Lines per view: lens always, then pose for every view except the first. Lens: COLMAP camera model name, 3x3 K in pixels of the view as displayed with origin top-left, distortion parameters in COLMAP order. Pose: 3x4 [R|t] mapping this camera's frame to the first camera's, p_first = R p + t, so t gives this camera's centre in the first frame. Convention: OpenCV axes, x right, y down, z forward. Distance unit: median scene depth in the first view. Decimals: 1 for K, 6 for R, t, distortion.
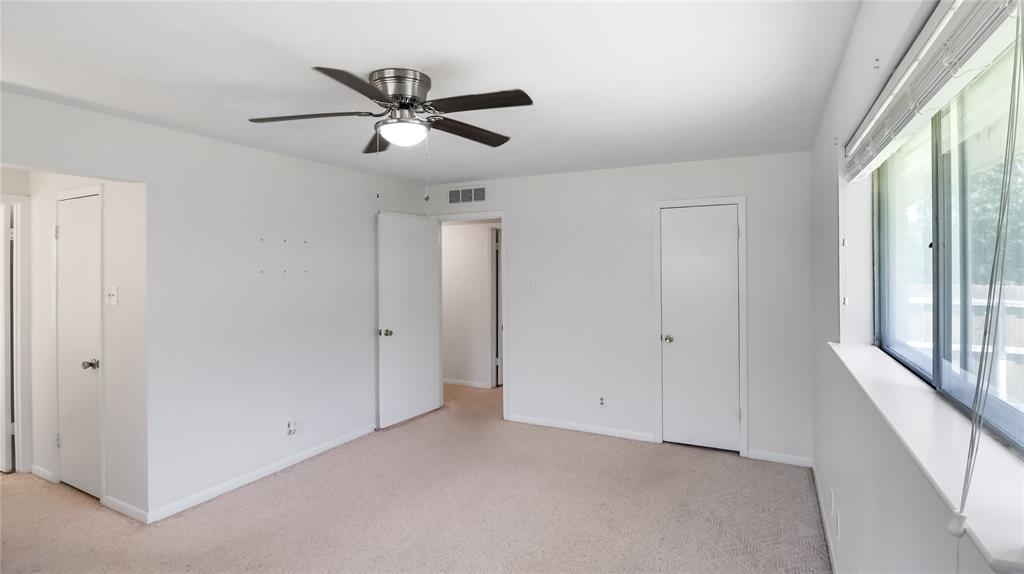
lens RADIAL K [[502.5, 0, 520.3], [0, 502.5, 275.0], [0, 0, 1]] dist [0.000301, -0.000068]
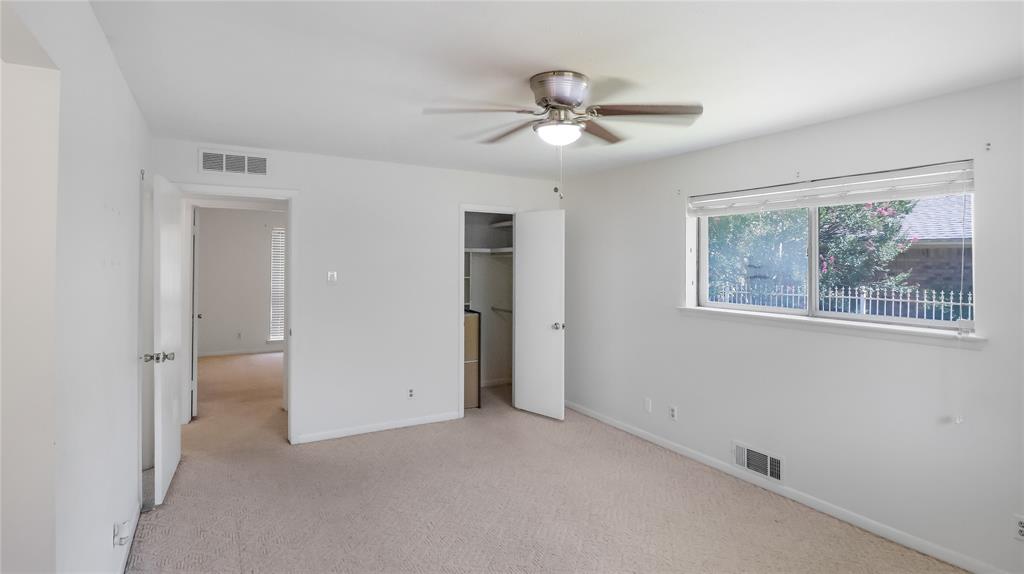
lens RADIAL K [[502.5, 0, 520.3], [0, 502.5, 275.0], [0, 0, 1]] dist [0.000301, -0.000068]
pose [[0.552126, -0.008892, 0.833713, -0.553271], [-0.007092, 0.999857, 0.015361, -0.006164], [-0.833731, -0.014394, 0.551984, 0.249628]]
